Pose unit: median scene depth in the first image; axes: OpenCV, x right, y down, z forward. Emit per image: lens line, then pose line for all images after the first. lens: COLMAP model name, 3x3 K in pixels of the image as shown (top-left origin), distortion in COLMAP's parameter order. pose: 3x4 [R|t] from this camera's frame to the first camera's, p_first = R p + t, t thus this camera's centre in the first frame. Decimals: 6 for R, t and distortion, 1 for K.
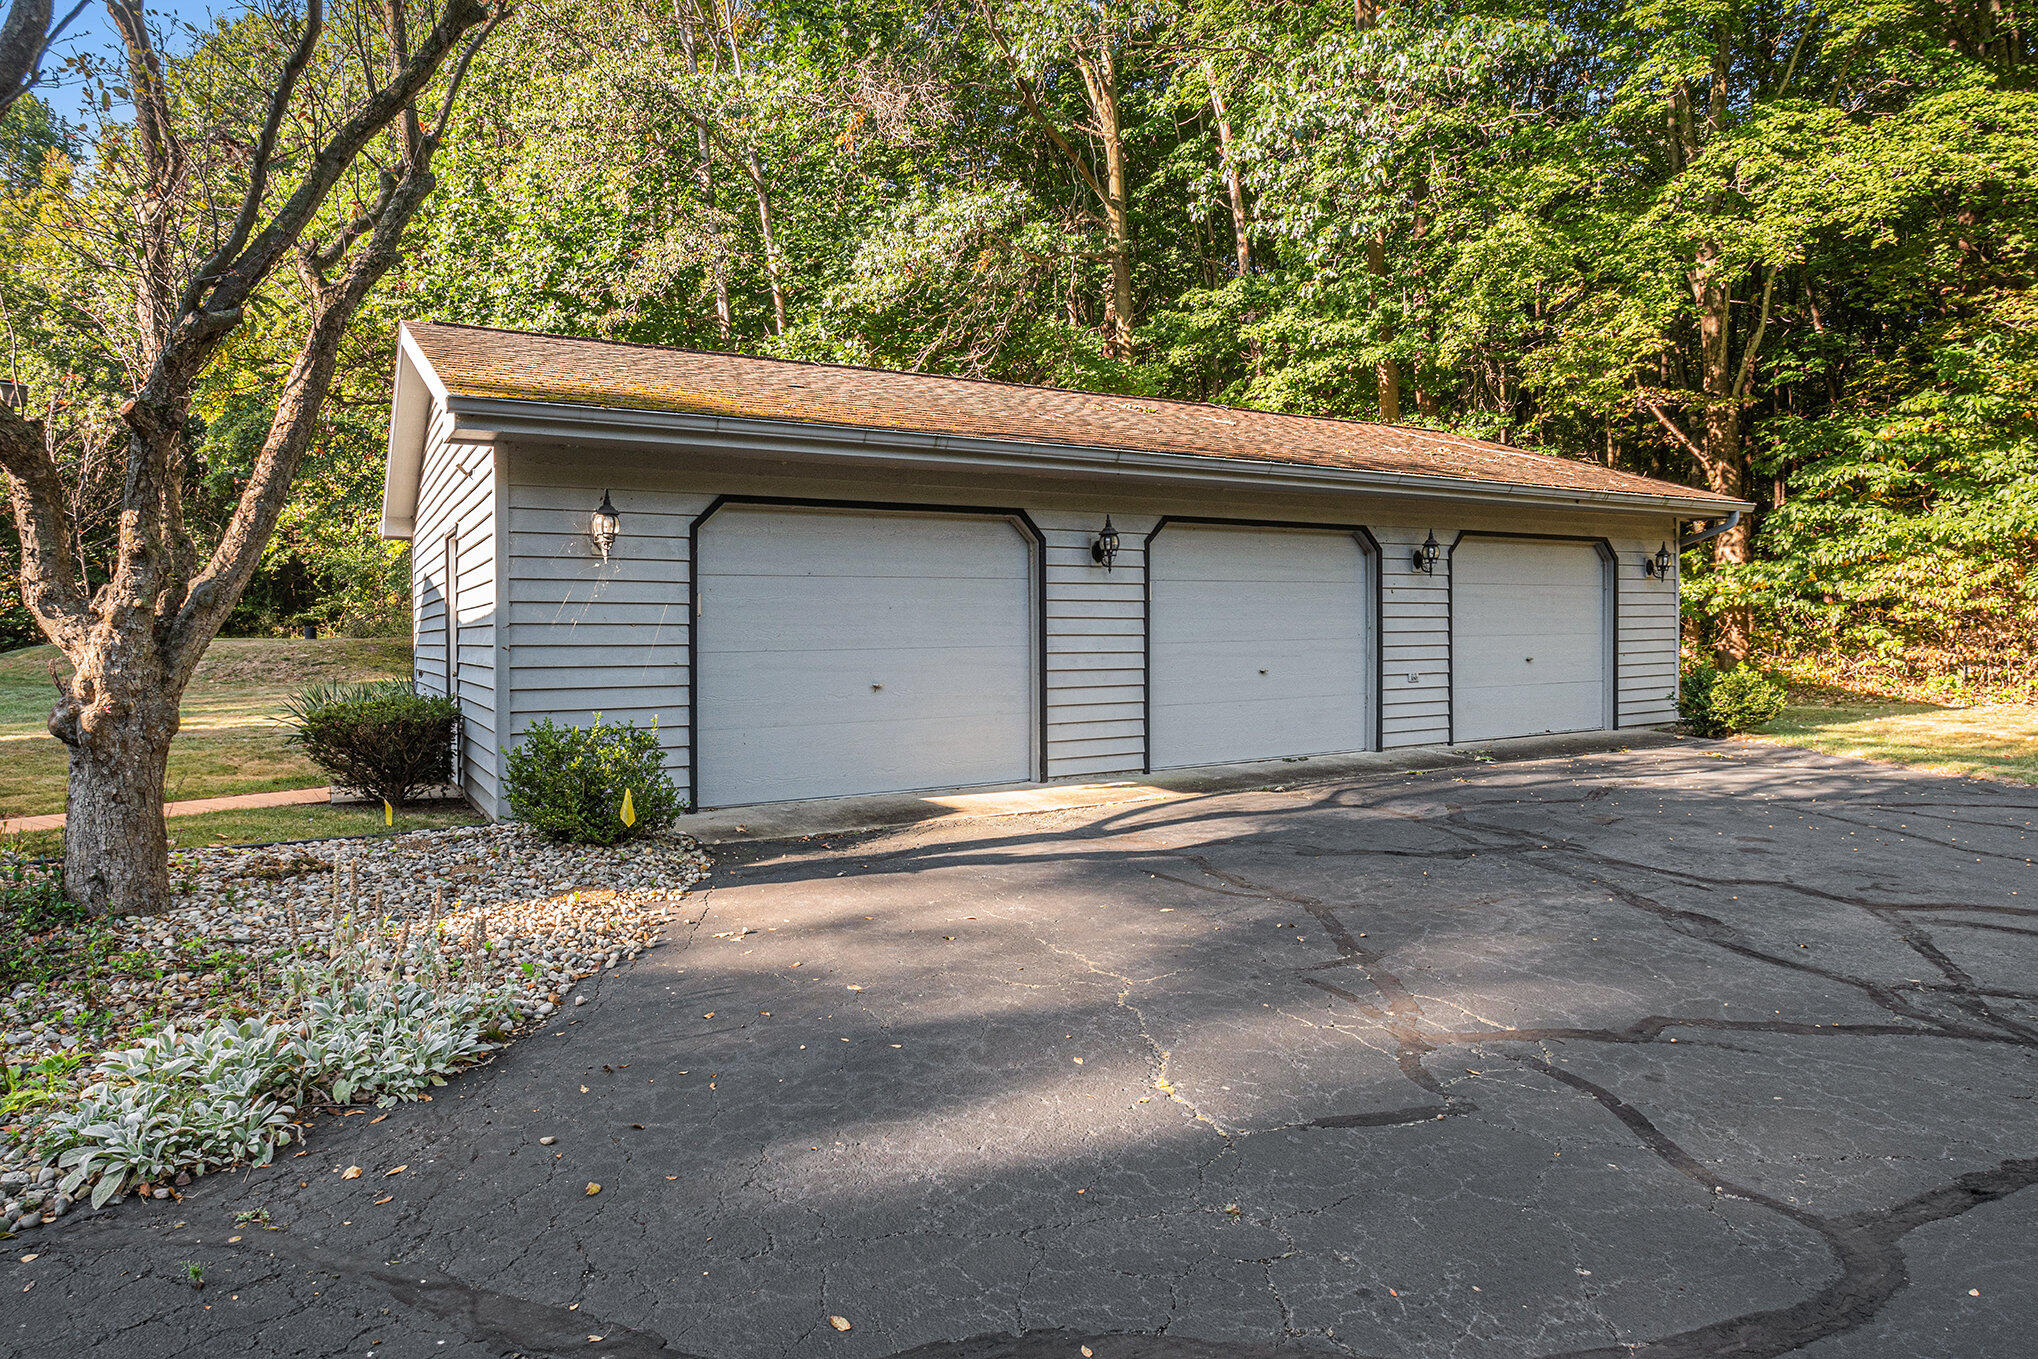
lens RADIAL K [[1212.0, 0, 1018.8], [0, 1212.0, 665.8], [0, 0, 1]] dist [0.000650, 0.000338]
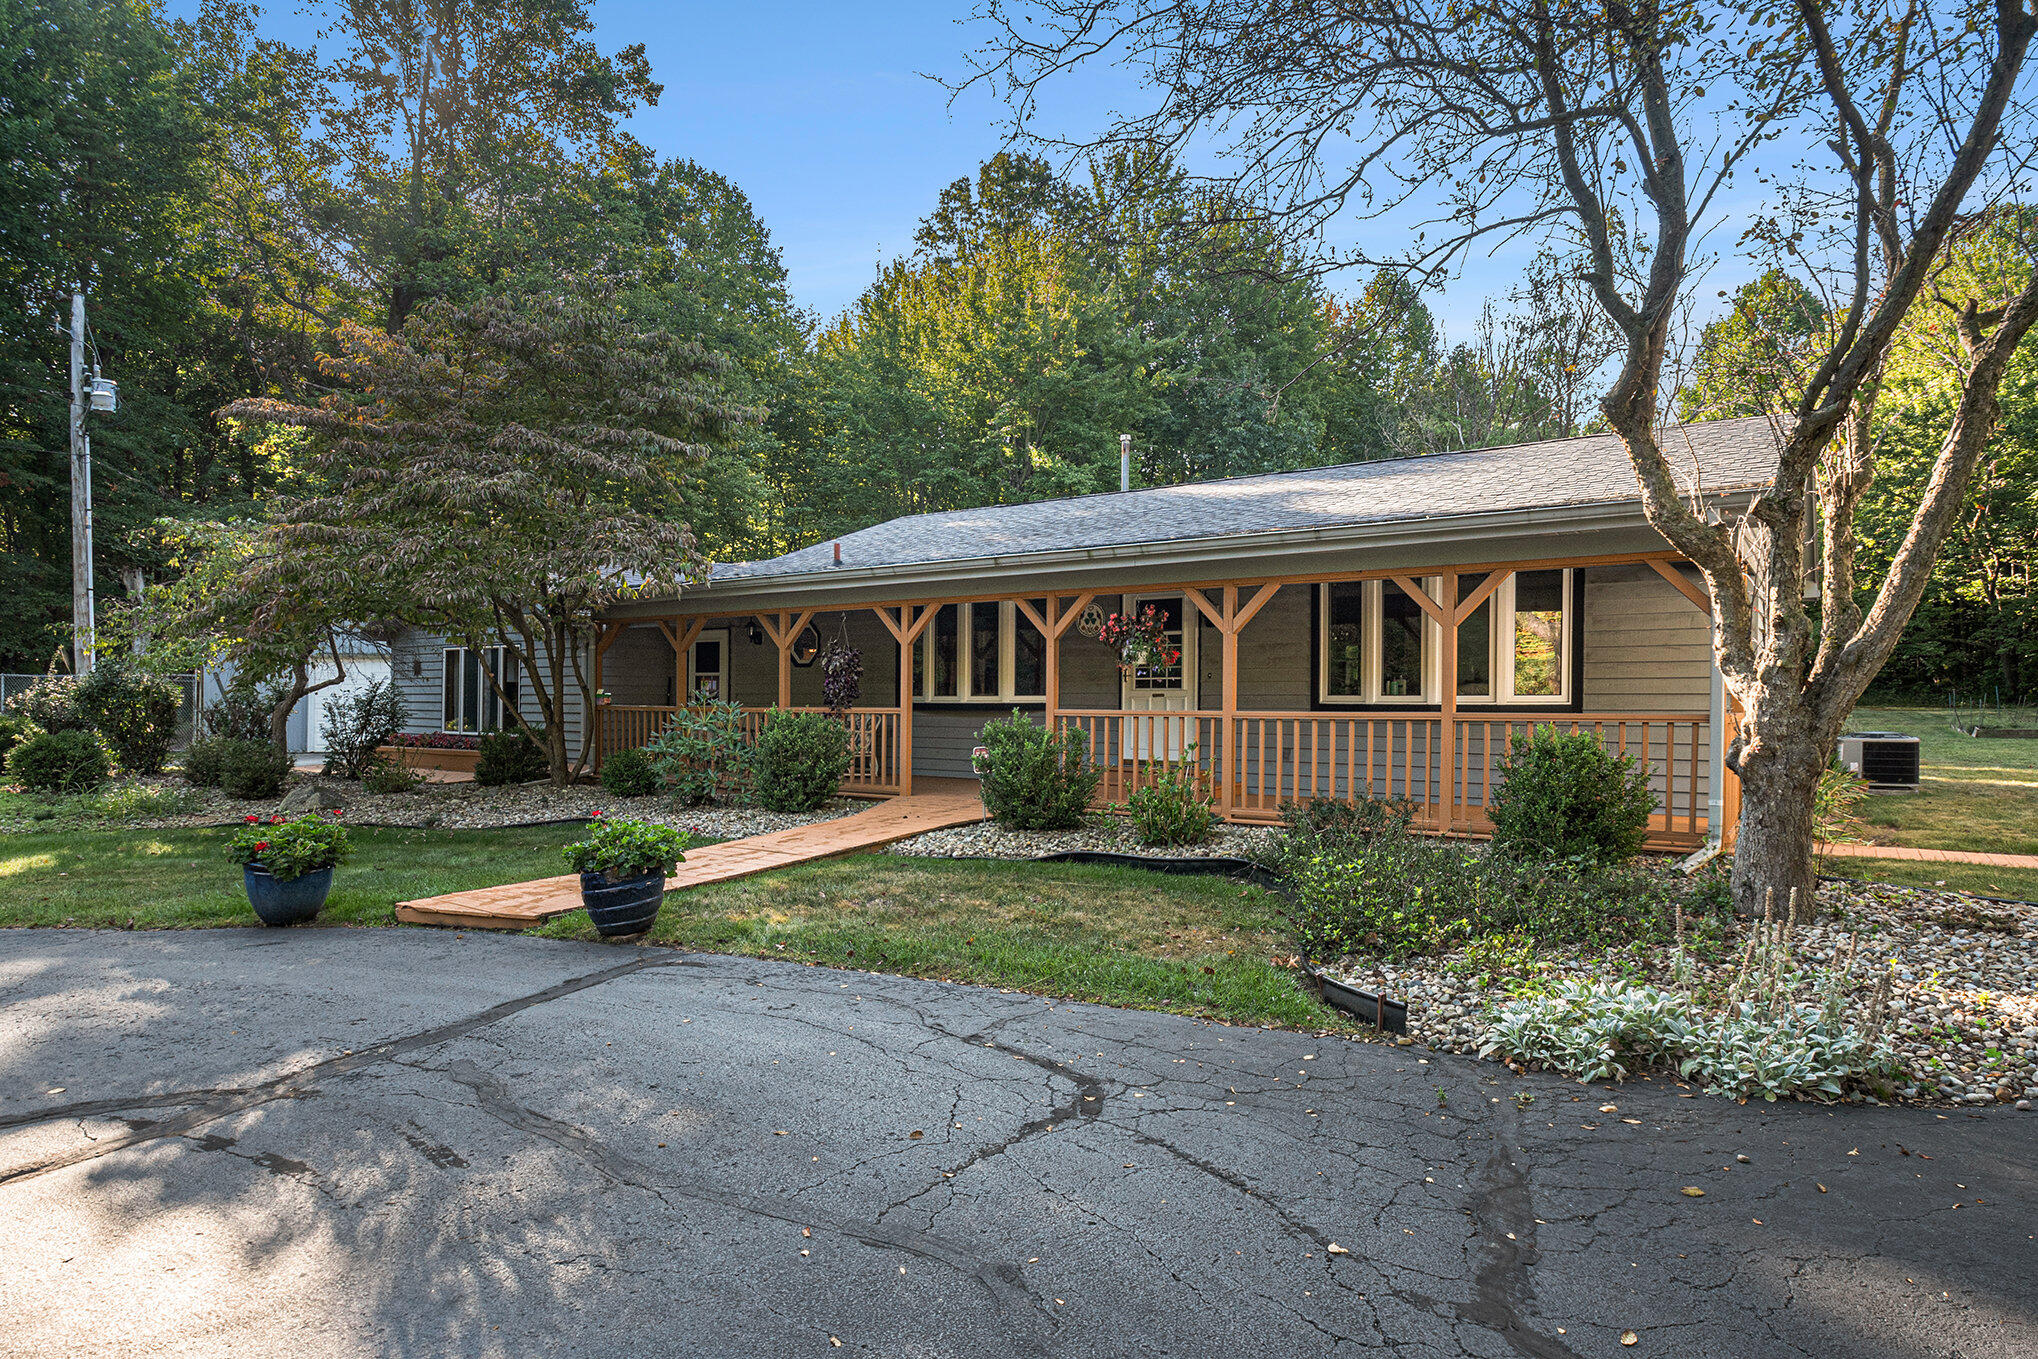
lens RADIAL K [[1212.0, 0, 1019.4], [0, 1212.0, 687.0], [0, 0, 1]] dist [0.000650, 0.000338]
pose [[0.012466, 0.002905, -0.999918, 0.479406], [-0.033750, 0.999427, 0.002483, -0.005655], [0.999353, 0.033716, 0.012557, 0.232895]]
